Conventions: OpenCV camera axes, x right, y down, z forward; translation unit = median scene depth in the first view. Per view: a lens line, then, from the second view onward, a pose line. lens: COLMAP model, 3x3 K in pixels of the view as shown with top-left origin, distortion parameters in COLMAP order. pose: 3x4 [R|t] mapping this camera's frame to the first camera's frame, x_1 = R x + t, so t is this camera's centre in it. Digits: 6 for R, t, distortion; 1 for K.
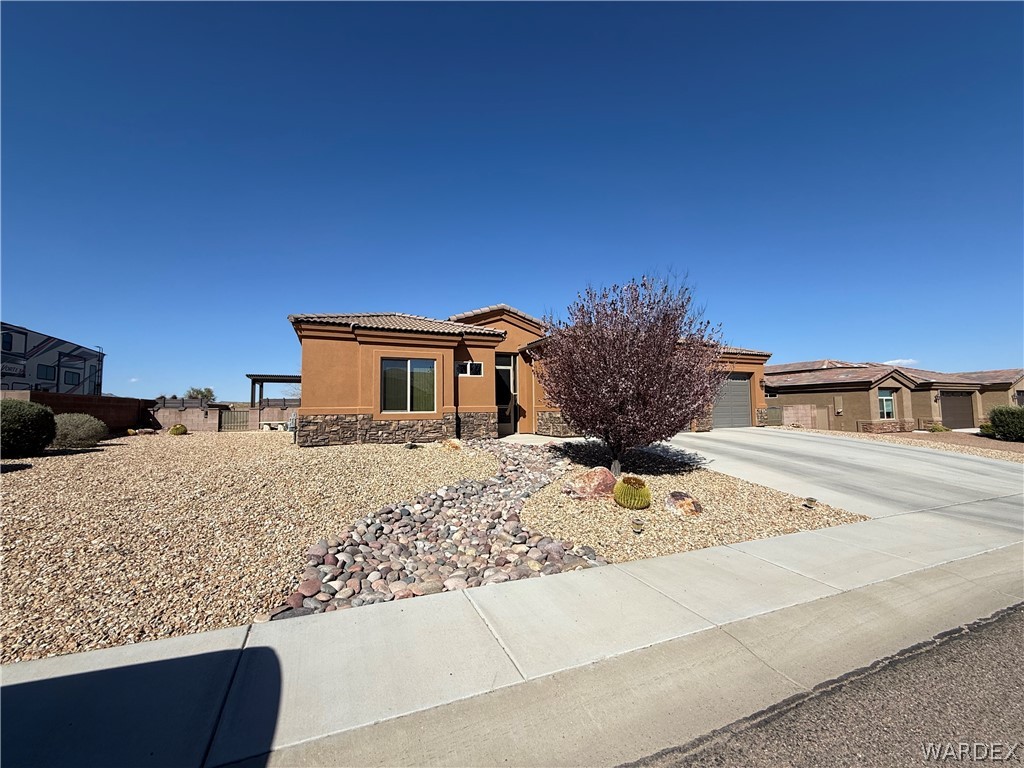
lens RADIAL K [[408.8, 0, 512.0], [0, 408.8, 384.0], [0, 0, 1]] dist [0.000602, 0.000299]
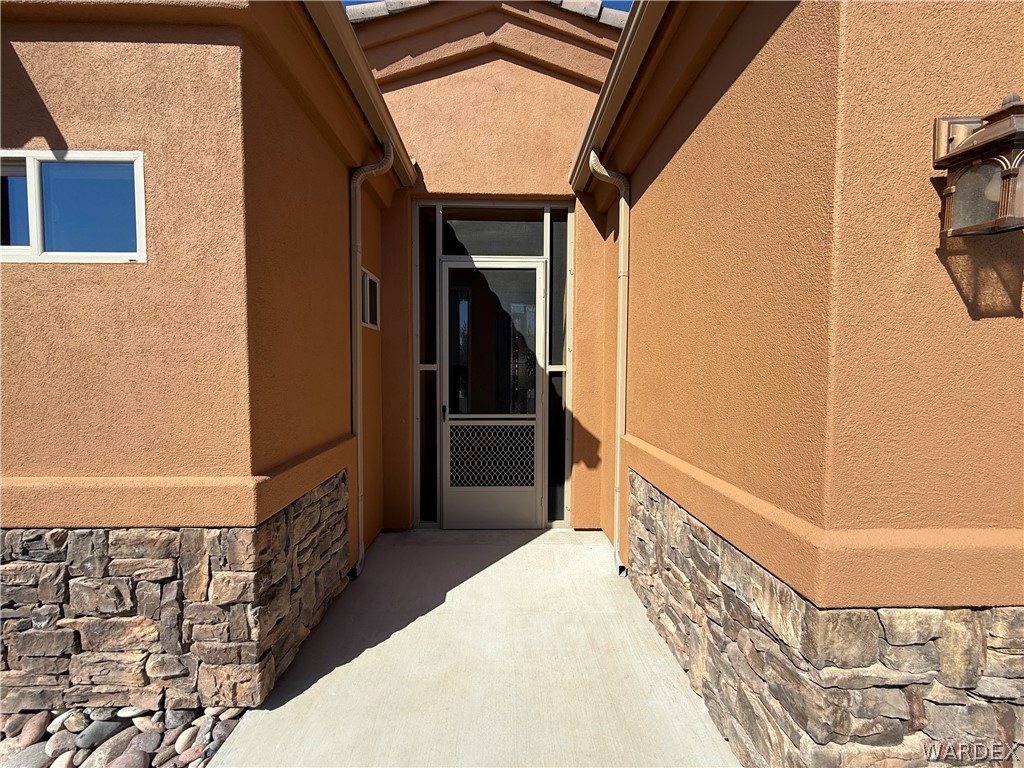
lens RADIAL K [[408.8, 0, 512.0], [0, 408.8, 384.0], [0, 0, 1]] dist [0.000602, 0.000299]
pose [[0.925982, 0.034485, -0.375991, 0.076715], [0.004738, 0.994681, 0.102899, 0.007364], [0.377539, -0.097064, 0.920892, 0.754916]]
